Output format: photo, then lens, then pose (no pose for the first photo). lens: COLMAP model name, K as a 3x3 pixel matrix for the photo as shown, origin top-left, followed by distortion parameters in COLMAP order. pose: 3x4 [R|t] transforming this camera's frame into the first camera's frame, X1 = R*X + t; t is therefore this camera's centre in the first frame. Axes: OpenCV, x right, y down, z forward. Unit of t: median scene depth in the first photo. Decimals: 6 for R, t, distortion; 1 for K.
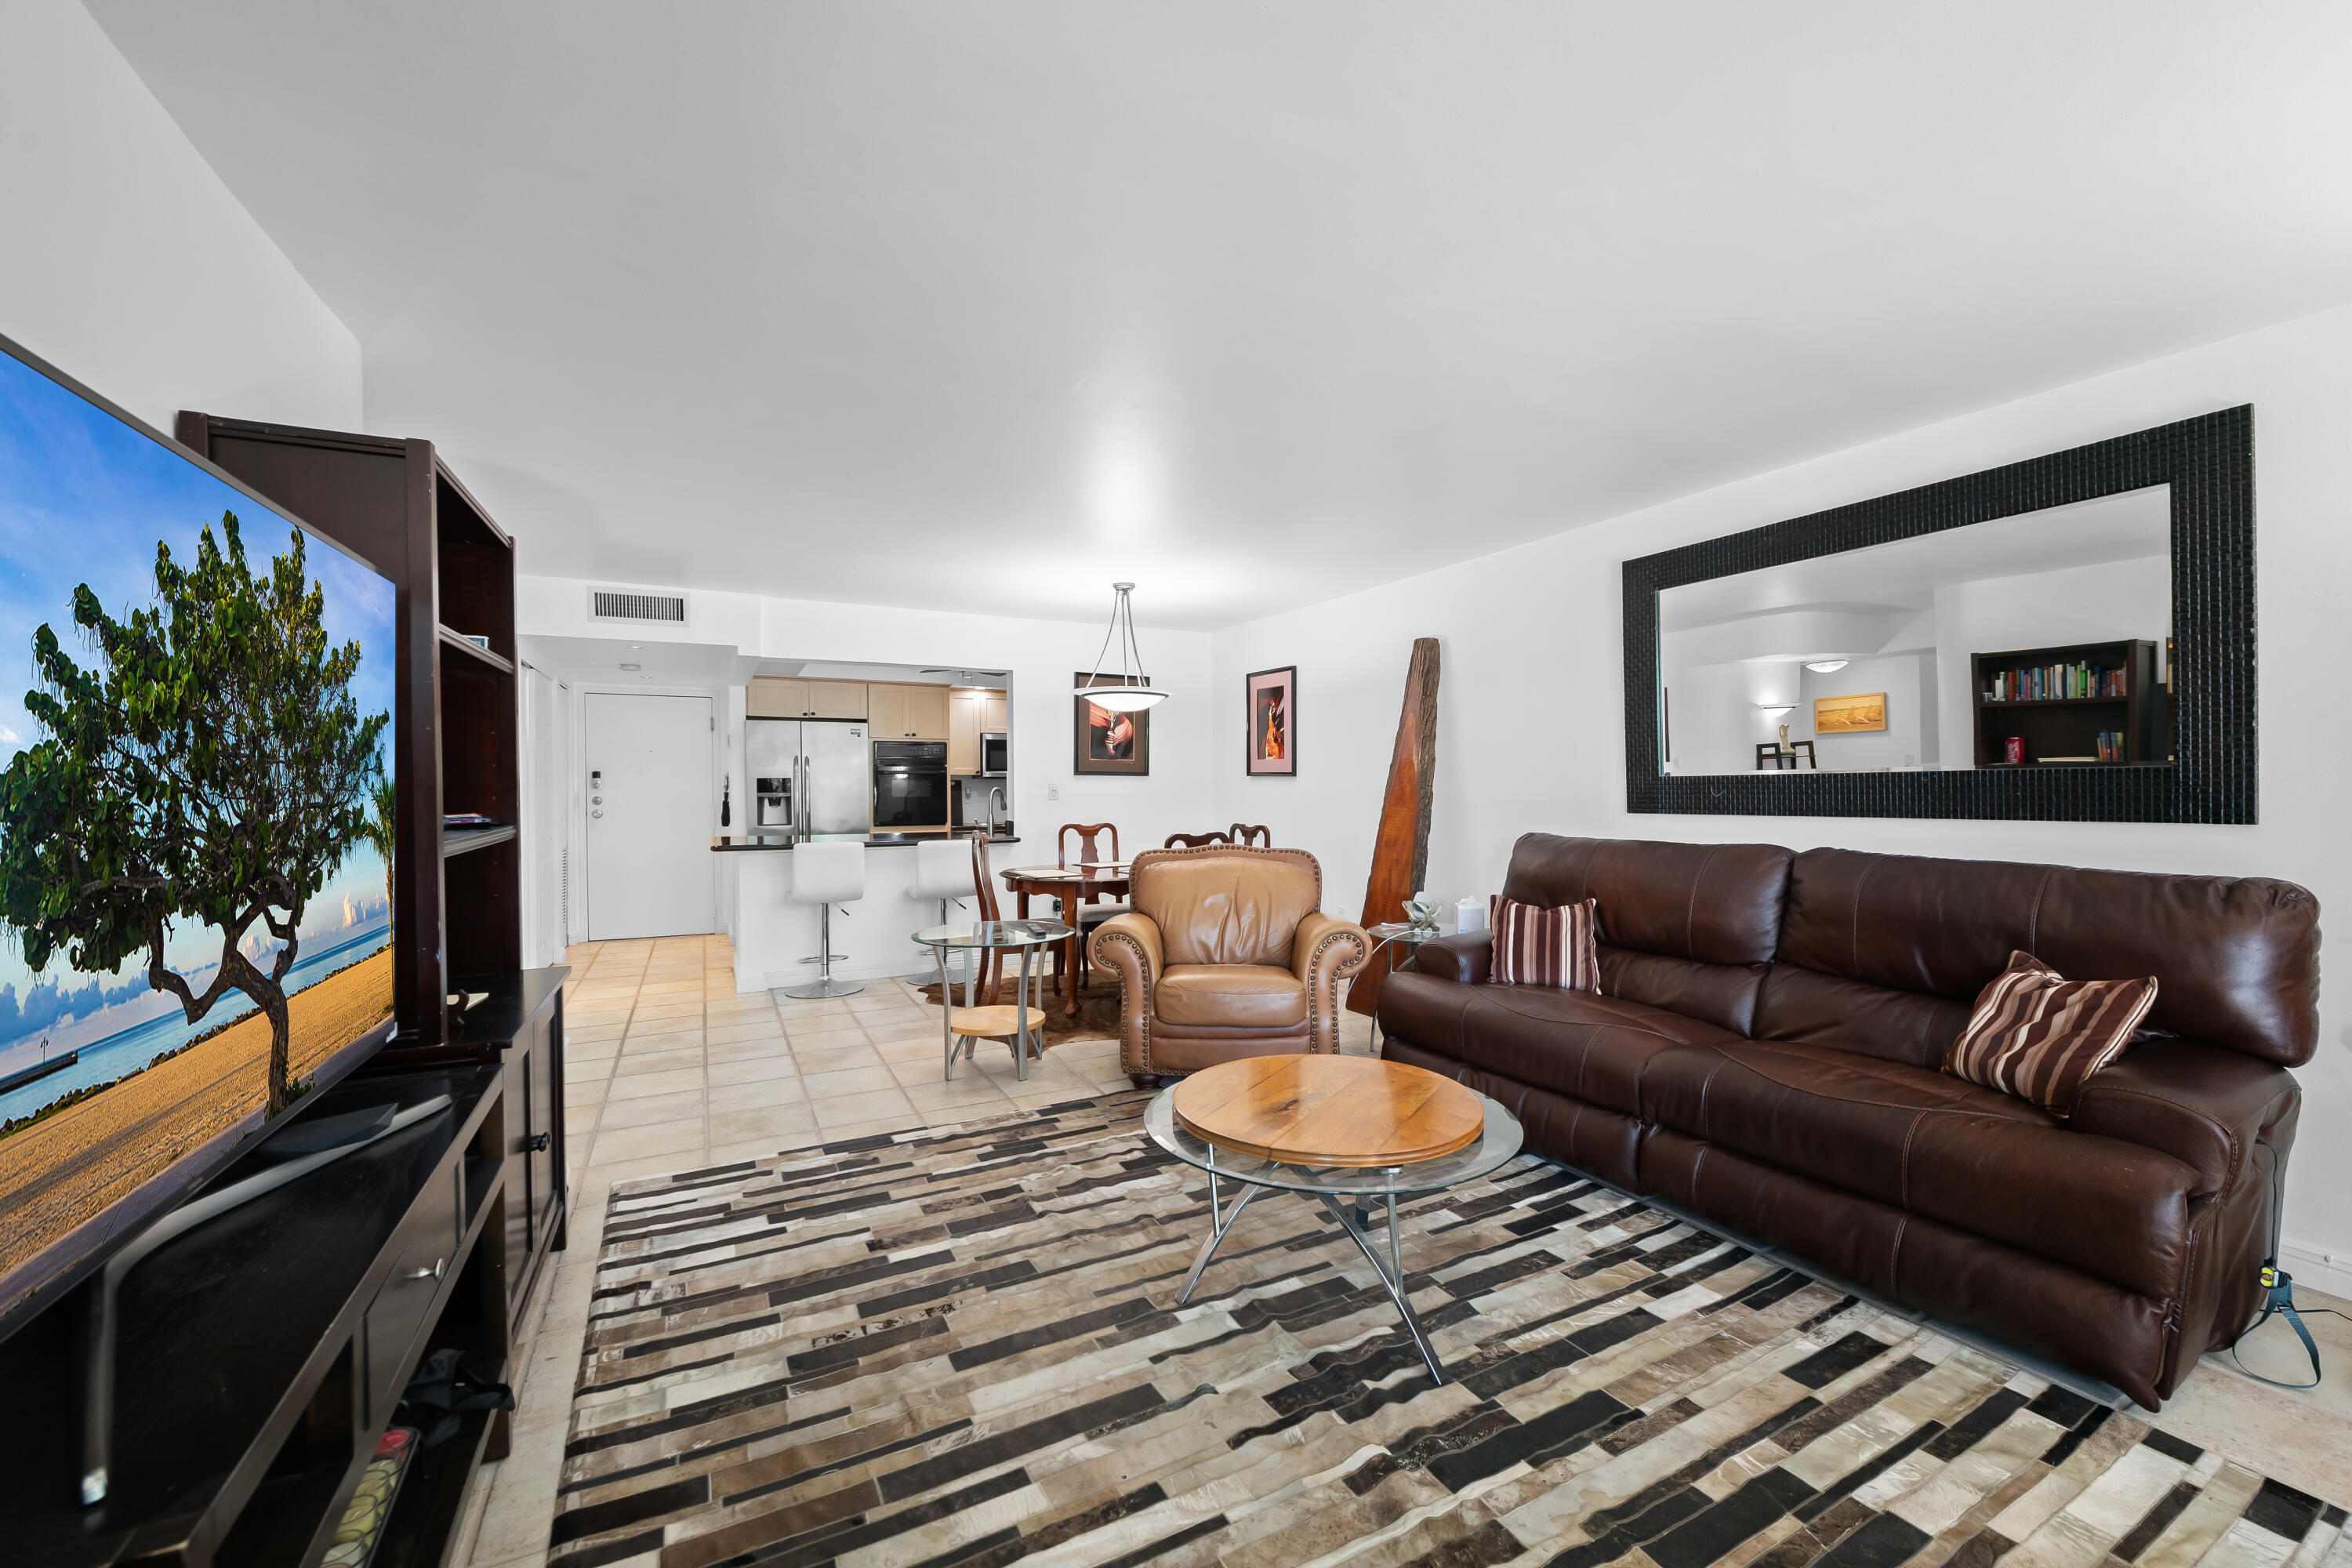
lens RADIAL K [[940.3, 0, 1192.5], [0, 940.3, 780.2], [0, 0, 1]] dist [0.000481, -0.003891]
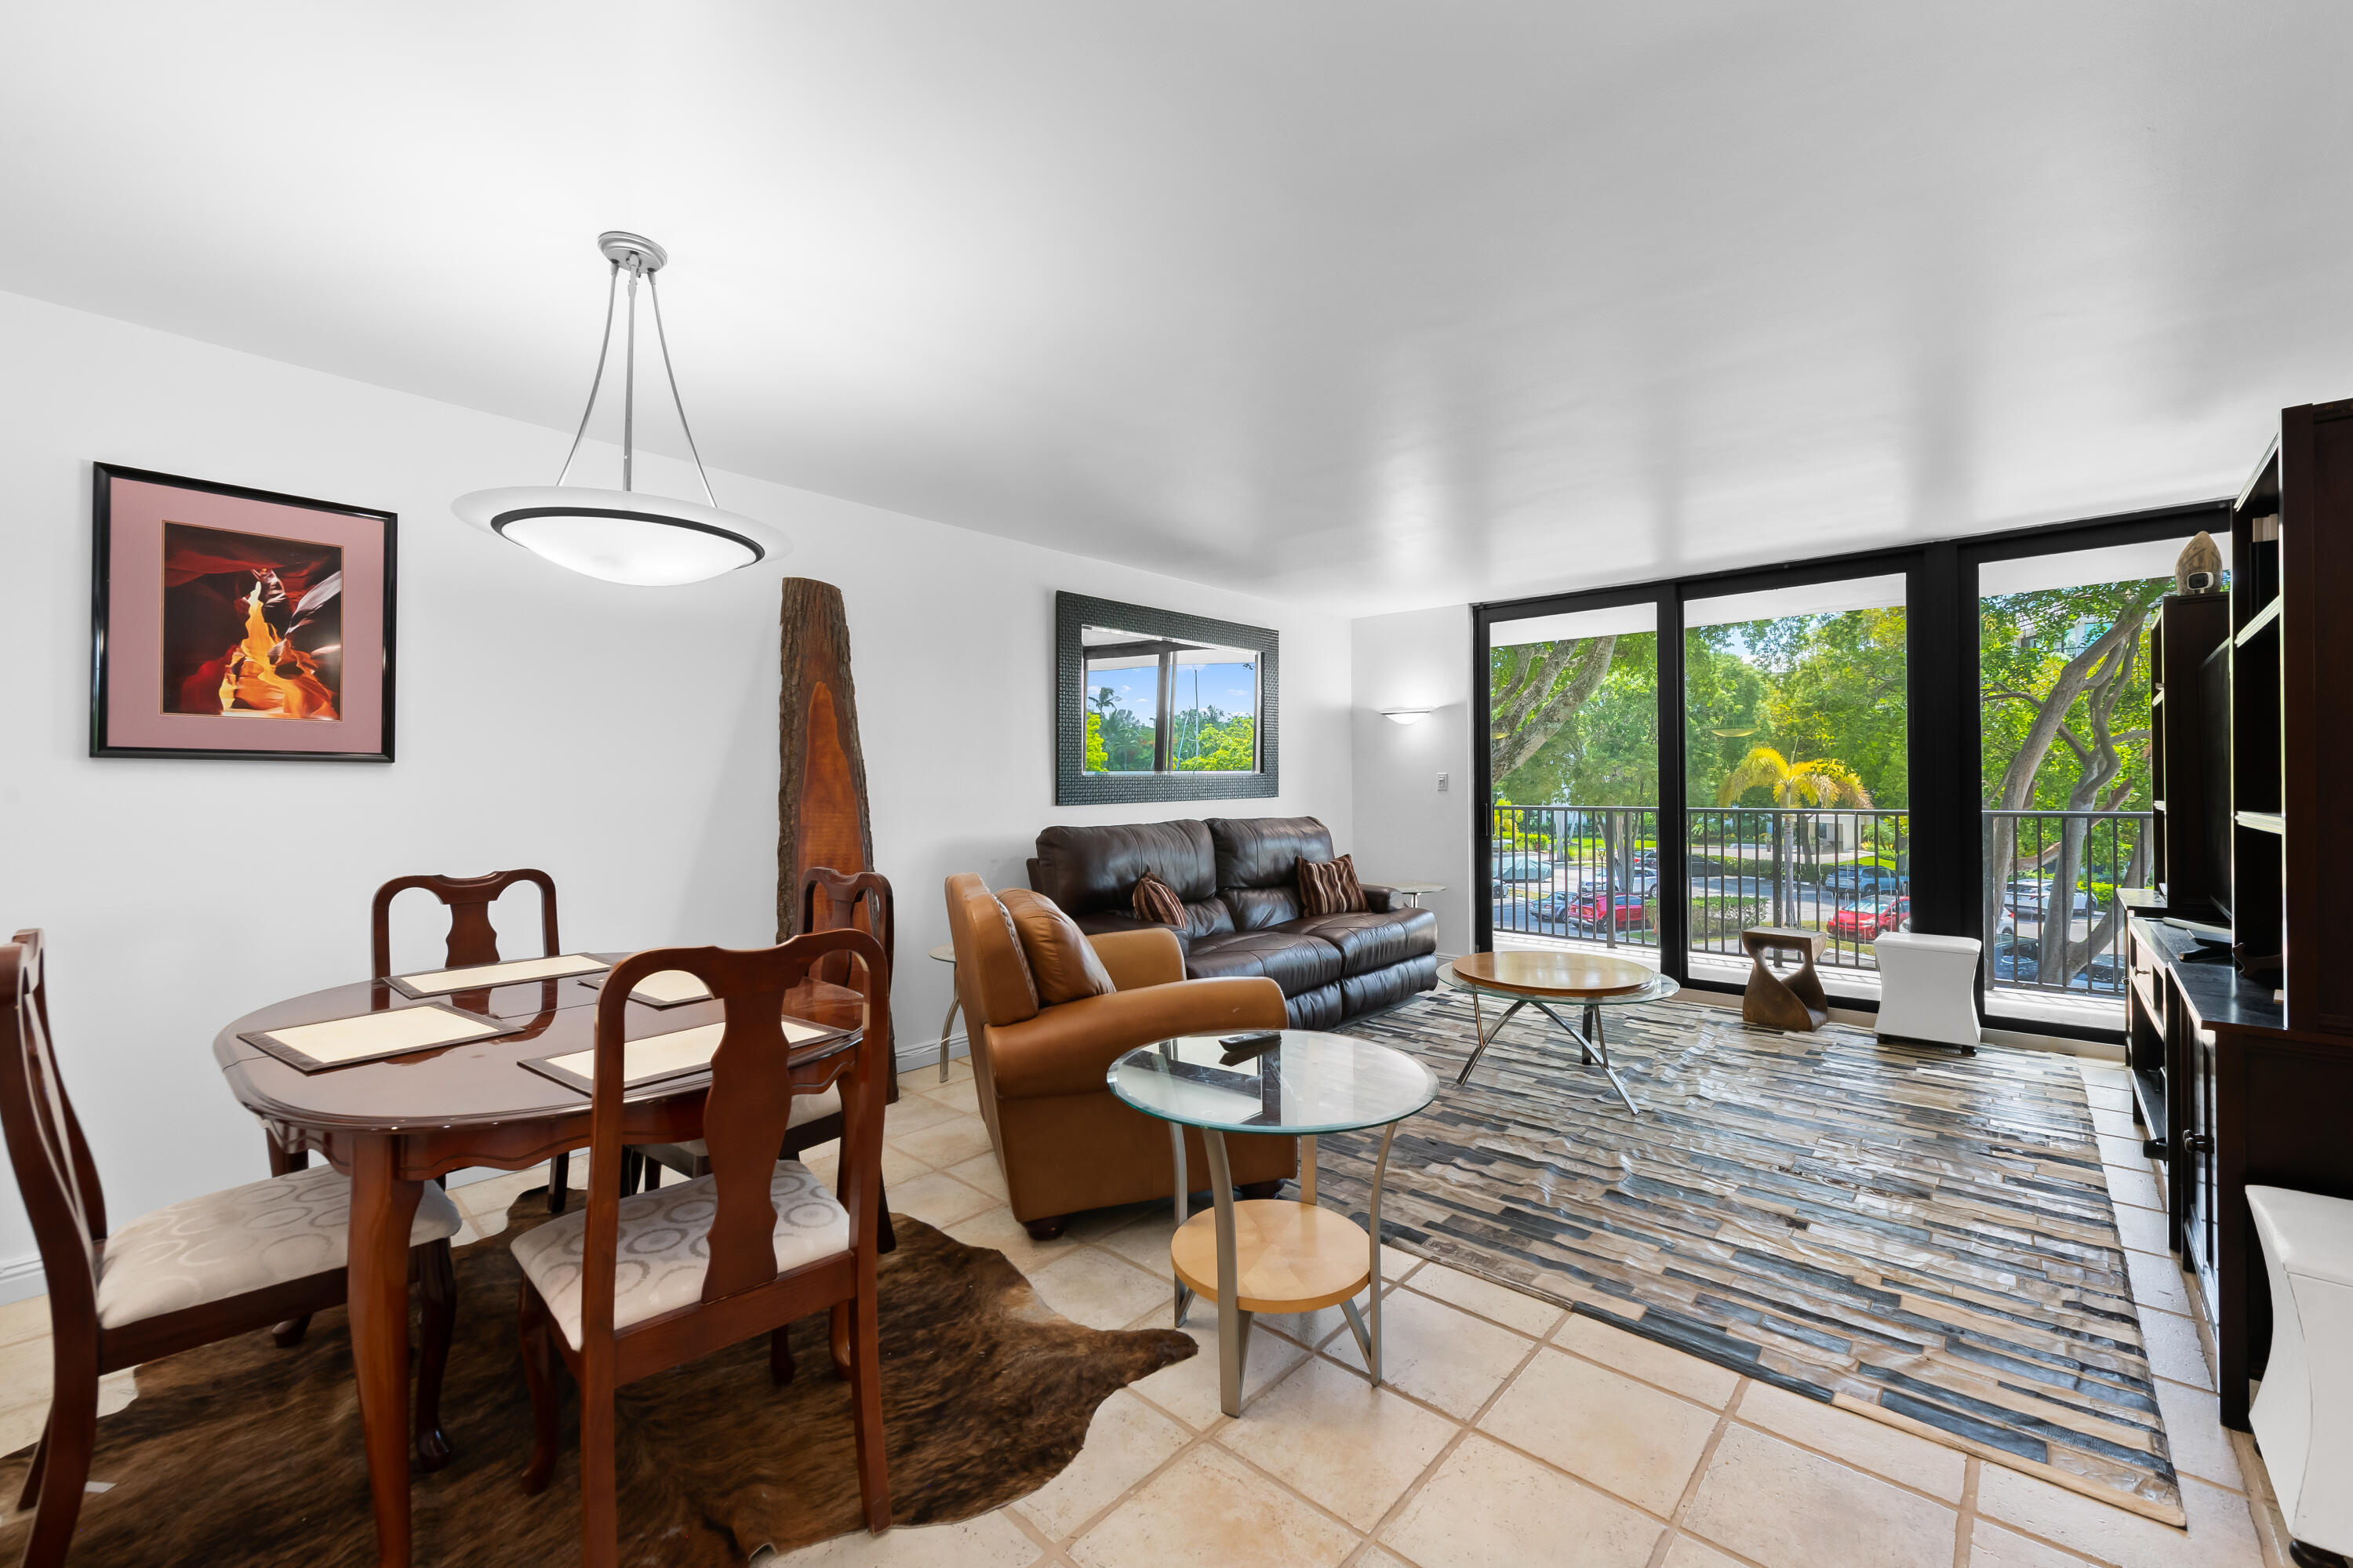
lens RADIAL K [[937.6, 0, 1176.5], [0, 937.6, 784.0], [0, 0, 1]] dist [0.000554, -0.000234]
pose [[-0.338635, 0.004875, 0.940905, -0.920510], [0.002313, 0.999988, -0.004349, 0.018734], [-0.940915, 0.000703, -0.338642, 1.704082]]
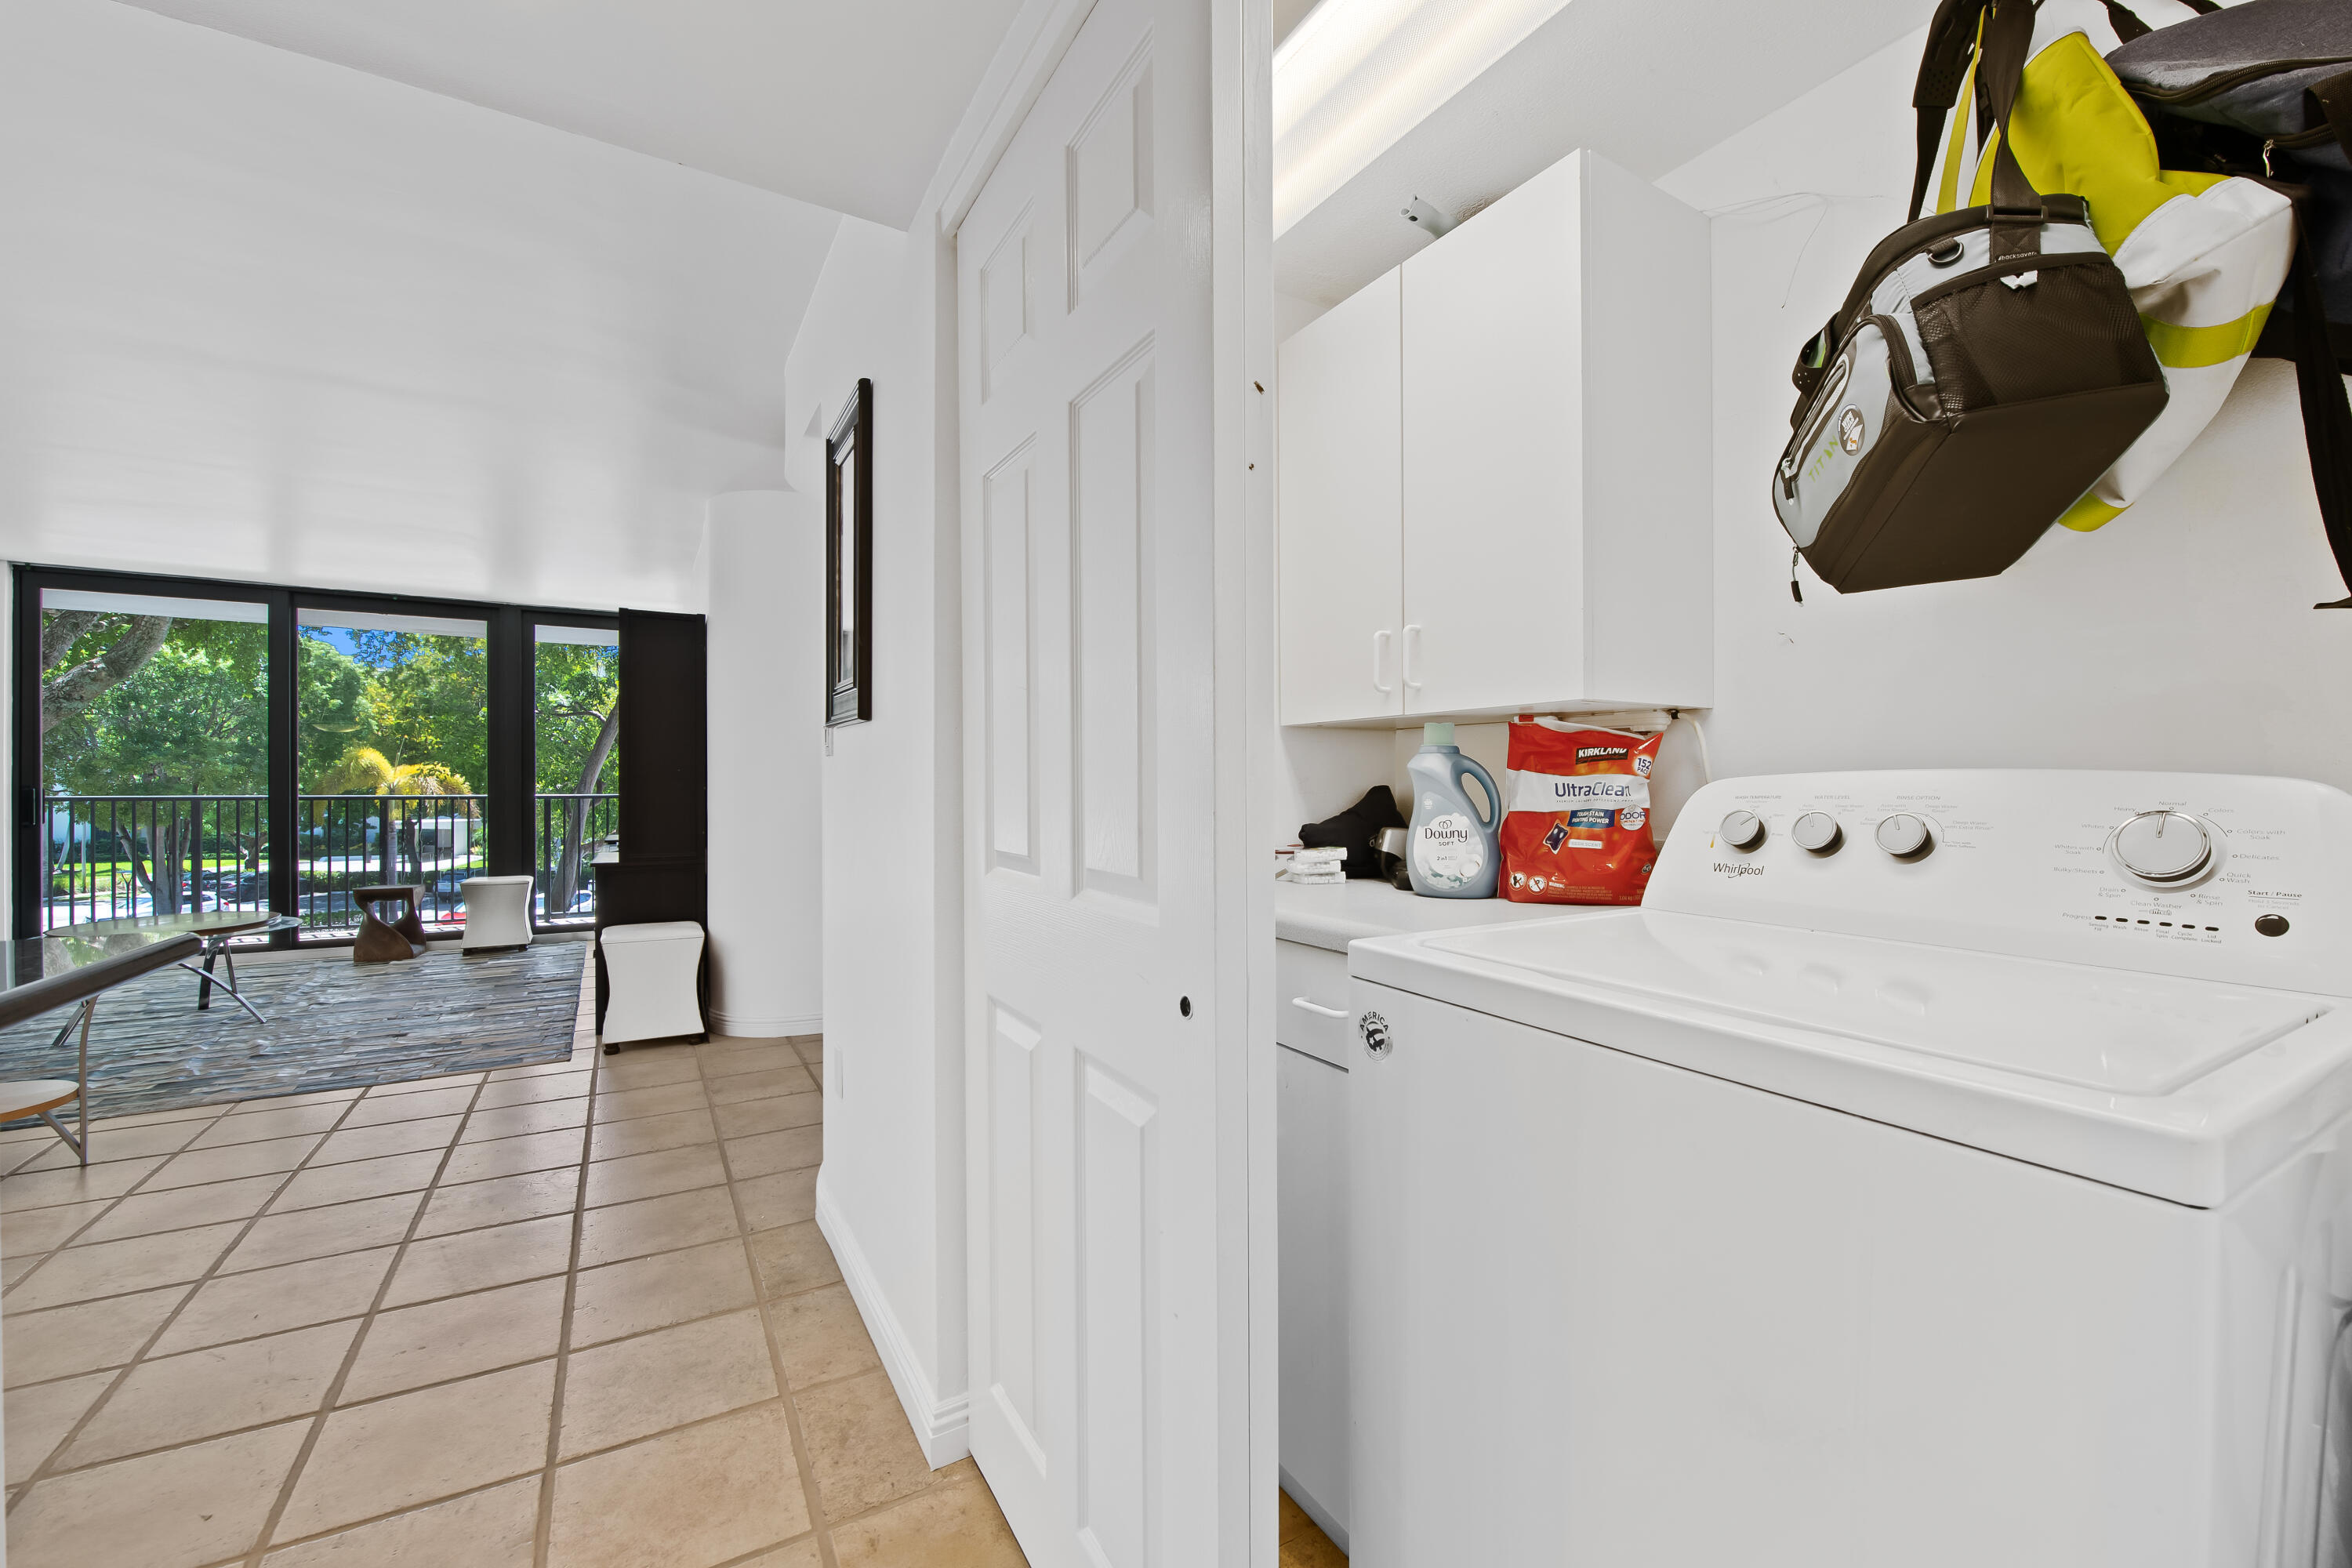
lens RADIAL K [[956.2, 0, 1176.0], [0, 956.2, 784.0], [0, 0, 1]] dist [-0.003324, -0.000860]
pose [[-0.999173, 0.000929, -0.040660, -1.391196], [0.001280, 0.999962, -0.008621, 0.066353], [0.040651, -0.008666, -0.999136, 2.336310]]
